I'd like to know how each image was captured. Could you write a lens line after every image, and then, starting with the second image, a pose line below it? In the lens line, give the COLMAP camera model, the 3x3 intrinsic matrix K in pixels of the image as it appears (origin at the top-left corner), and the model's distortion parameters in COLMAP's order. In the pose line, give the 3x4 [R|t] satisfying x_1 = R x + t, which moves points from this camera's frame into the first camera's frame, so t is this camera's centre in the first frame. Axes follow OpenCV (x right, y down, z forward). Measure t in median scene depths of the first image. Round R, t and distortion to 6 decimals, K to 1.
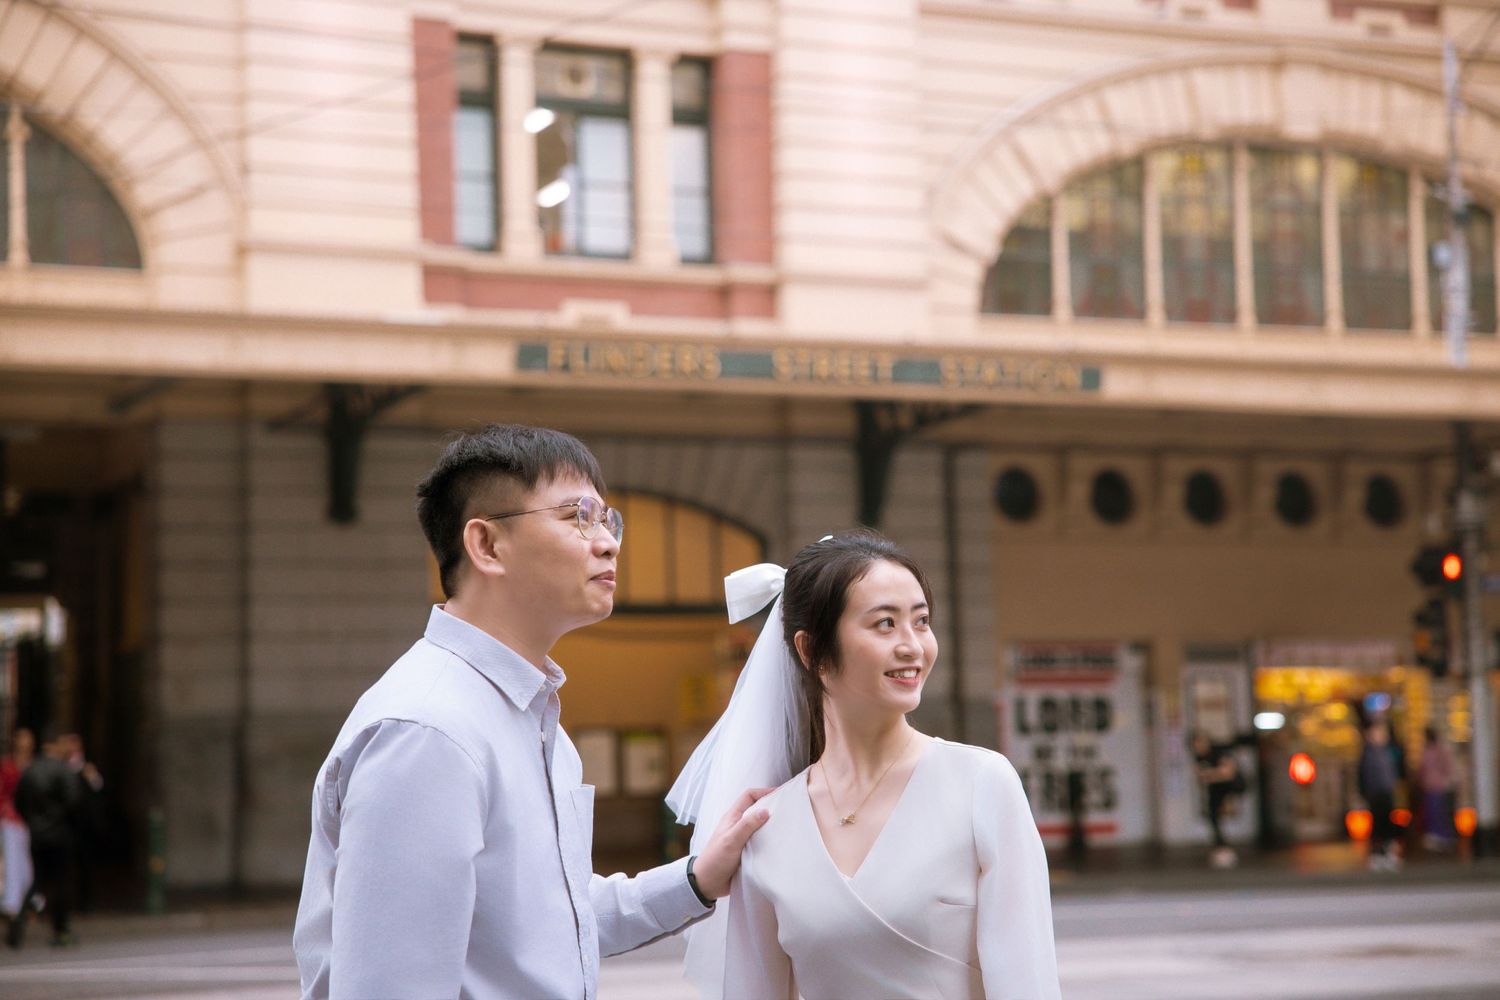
lens RADIAL K [[2949.0, 0, 753.8], [0, 2949.0, 500.3], [0, 0, 1]] dist [0.195507, 0.000000]
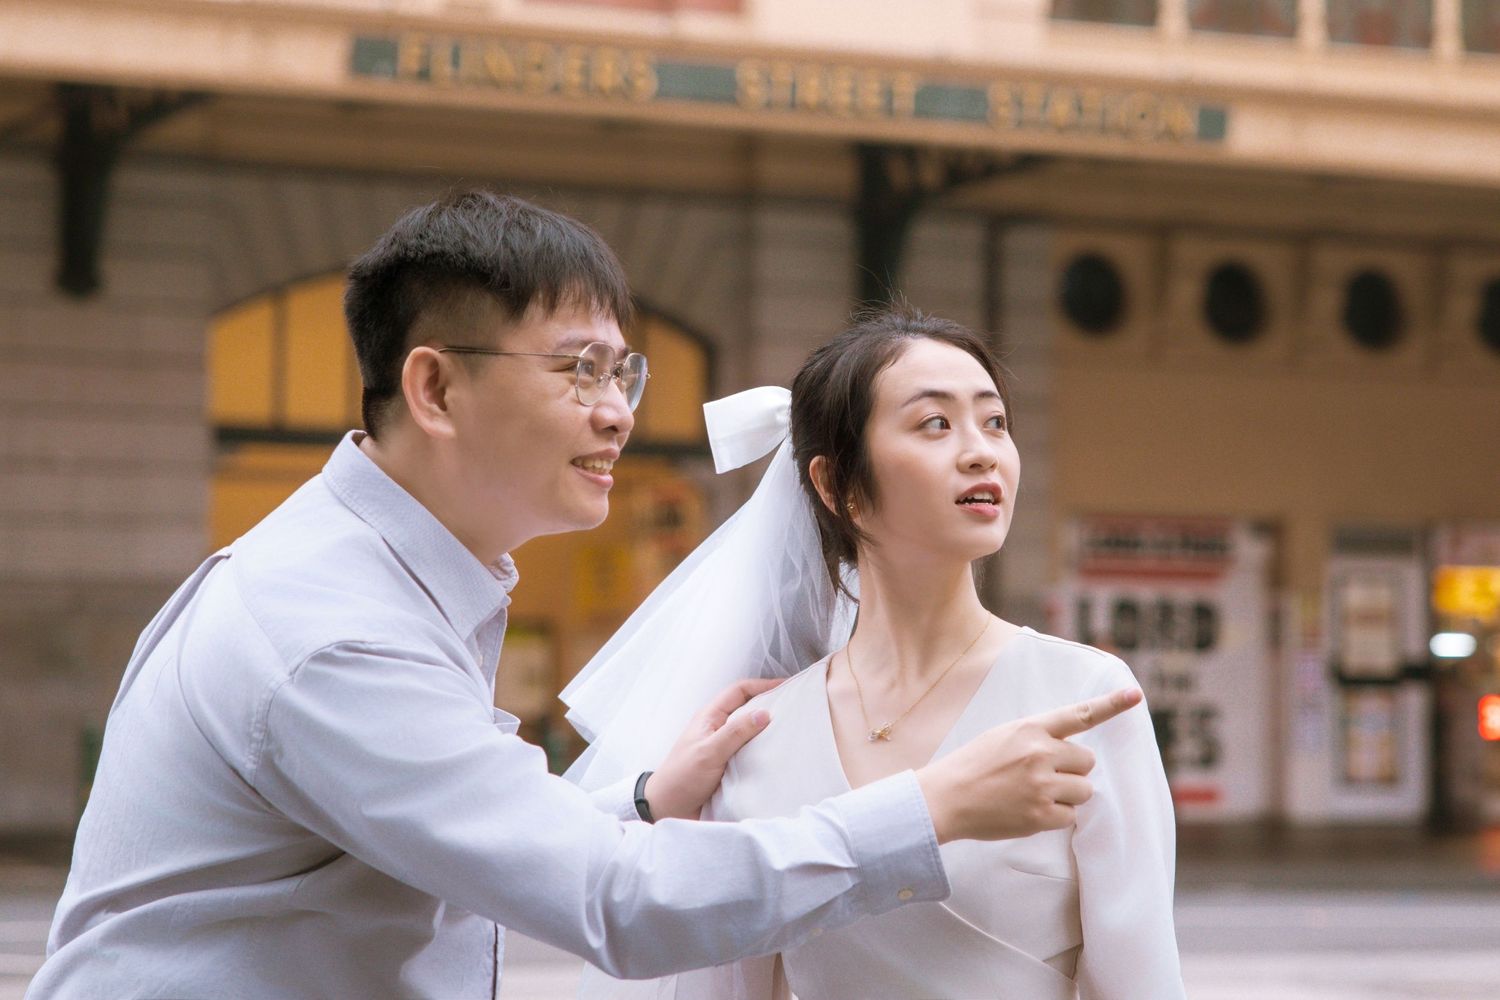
lens RADIAL K [[2949.0, 0, 741.3], [0, 2949.0, 506.1], [0, 0, 1]] dist [0.195507, 0.000000]
pose [[0.998661, 0.040326, 0.032389, -0.010173], [-0.040839, 0.999048, 0.015344, 0.039022], [-0.031739, -0.016646, 0.999358, 0.331652]]
